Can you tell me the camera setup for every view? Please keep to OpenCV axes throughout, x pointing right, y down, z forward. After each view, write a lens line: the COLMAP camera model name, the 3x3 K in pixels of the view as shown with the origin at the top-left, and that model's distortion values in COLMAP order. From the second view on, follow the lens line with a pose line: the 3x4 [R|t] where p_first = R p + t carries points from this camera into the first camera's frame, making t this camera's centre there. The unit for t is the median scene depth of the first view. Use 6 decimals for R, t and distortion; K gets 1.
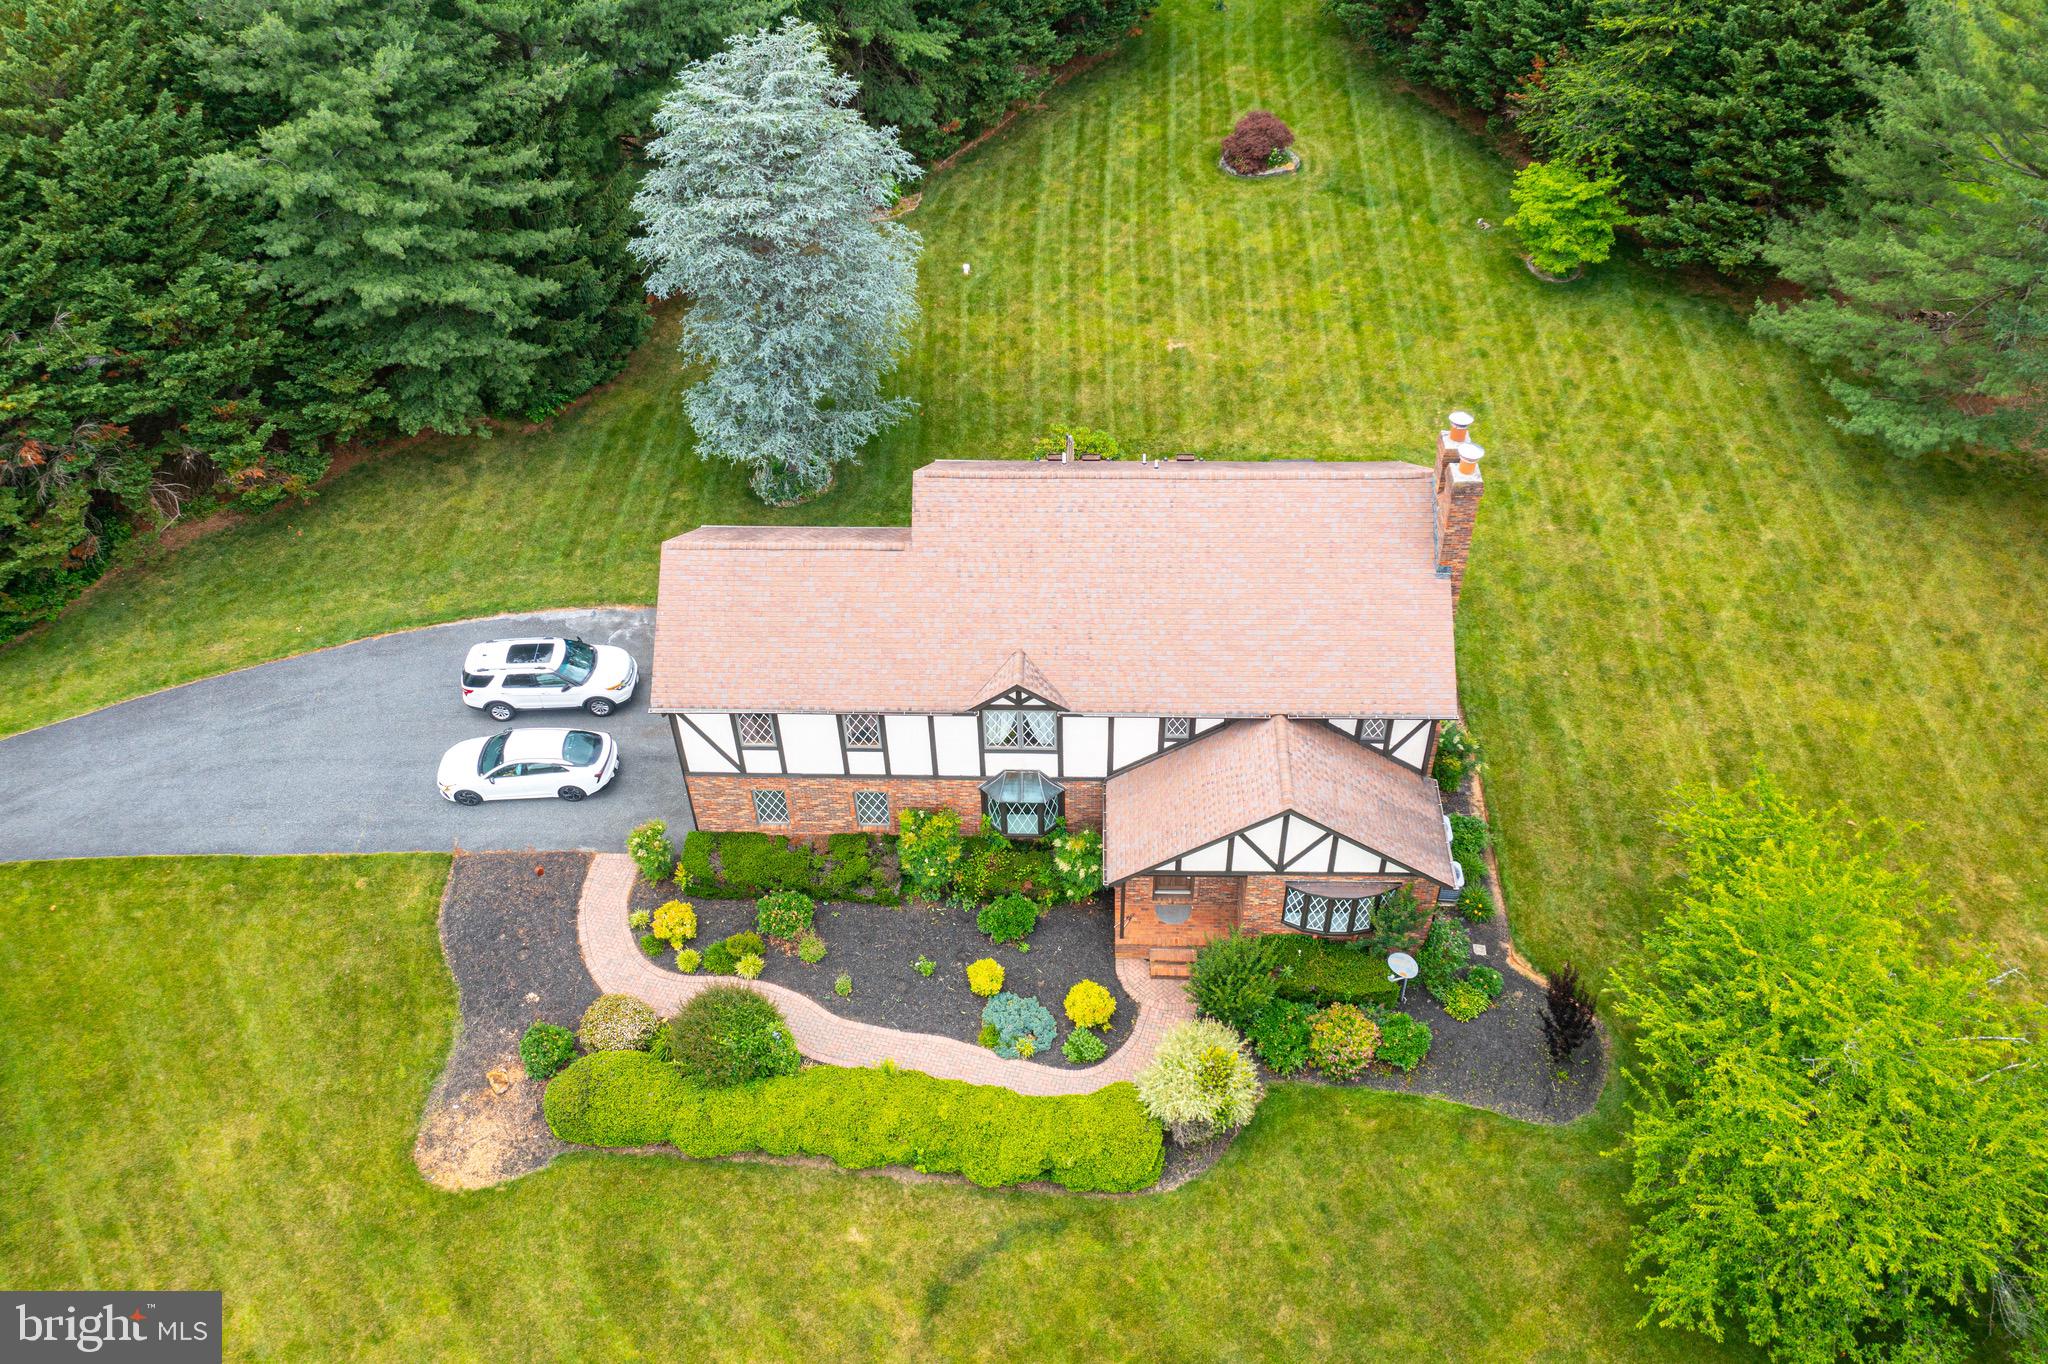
lens RADIAL K [[1614.8, 0, 1018.0], [0, 1614.8, 672.1], [0, 0, 1]] dist [-0.001617, 0.000299]
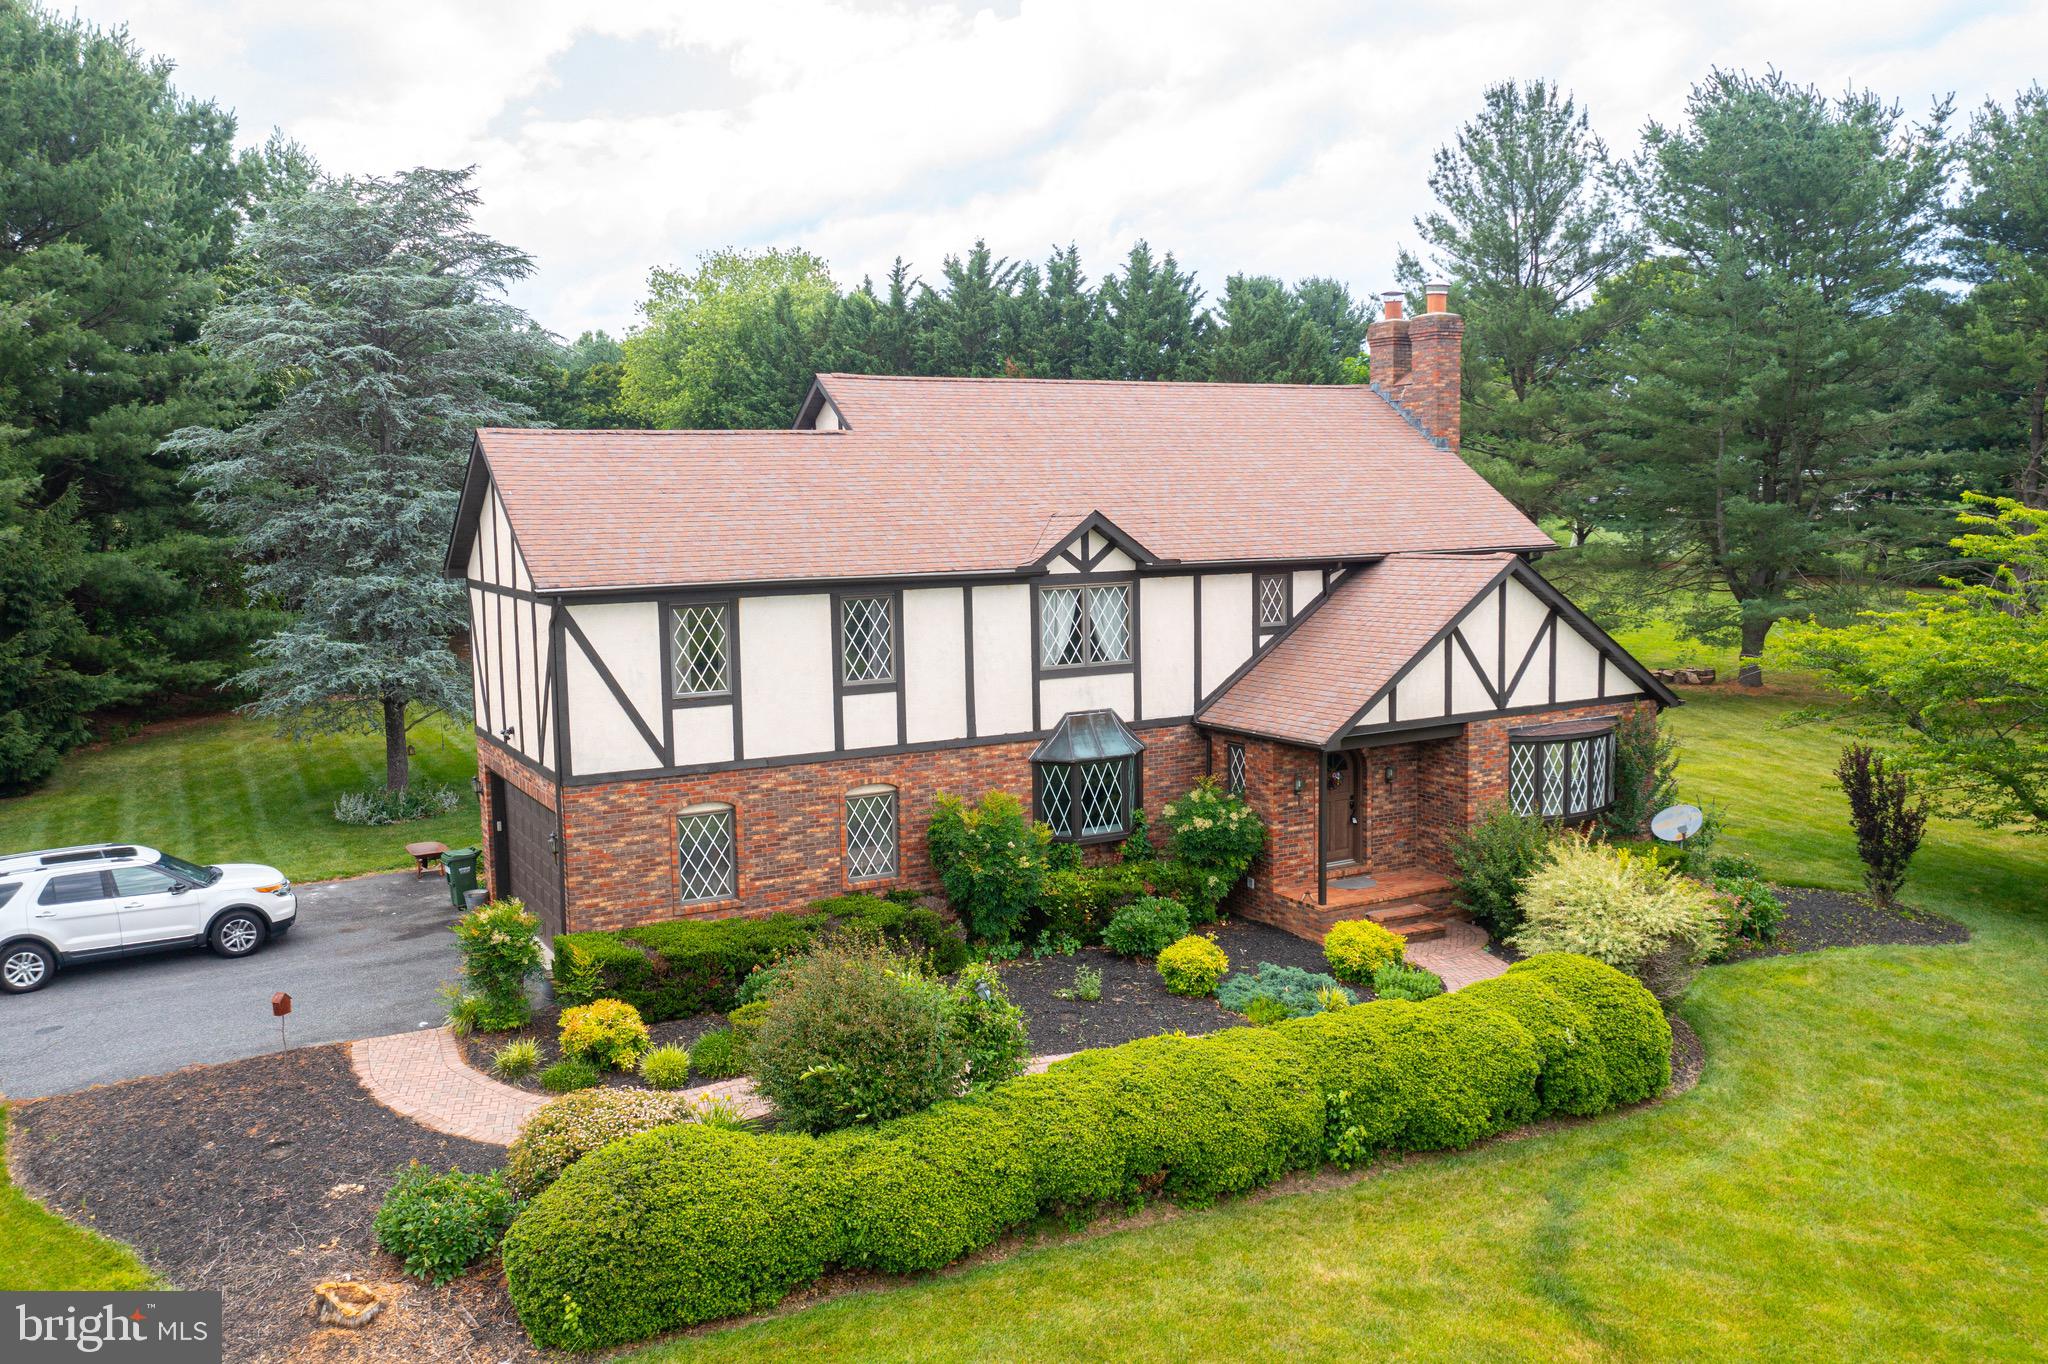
lens RADIAL K [[1619.7, 0, 1020.6], [0, 1619.7, 670.6], [0, 0, 1]] dist [-0.012558, 0.002247]
pose [[0.853348, -0.046201, 0.519290, -0.360072], [0.355080, 0.780824, -0.514034, 0.373817], [-0.381725, 0.623040, 0.682720, 0.547611]]
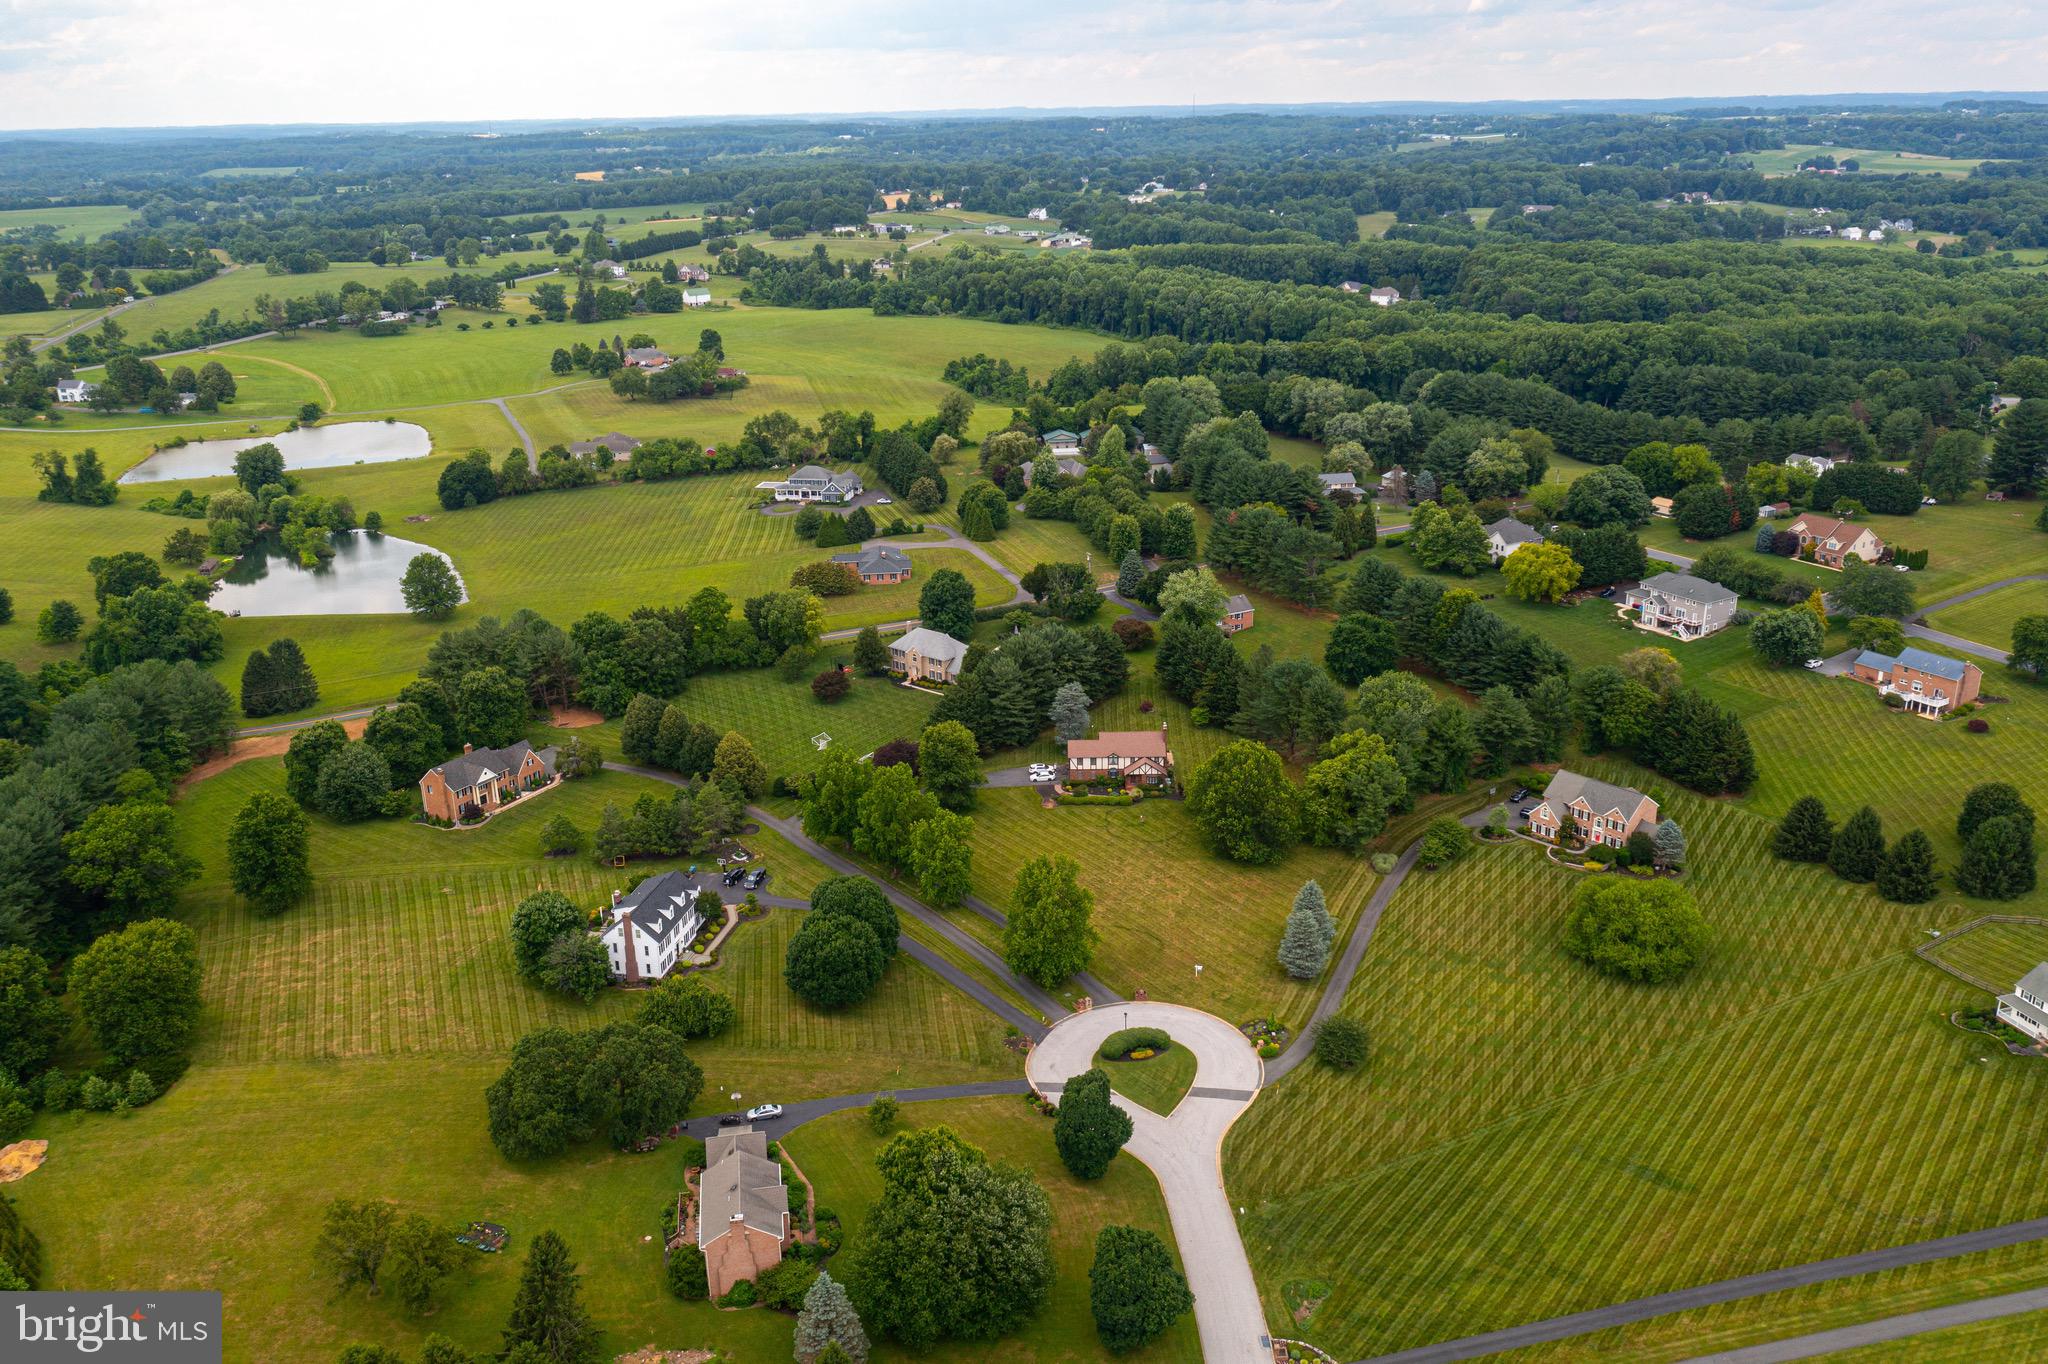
lens RADIAL K [[1619.7, 0, 1020.6], [0, 1619.7, 670.6], [0, 0, 1]] dist [-0.012558, 0.002247]
pose [[0.999772, -0.001613, 0.021283, -0.611278], [0.010213, 0.911725, -0.410675, 2.842754], [-0.018742, 0.410798, 0.911534, -6.327186]]
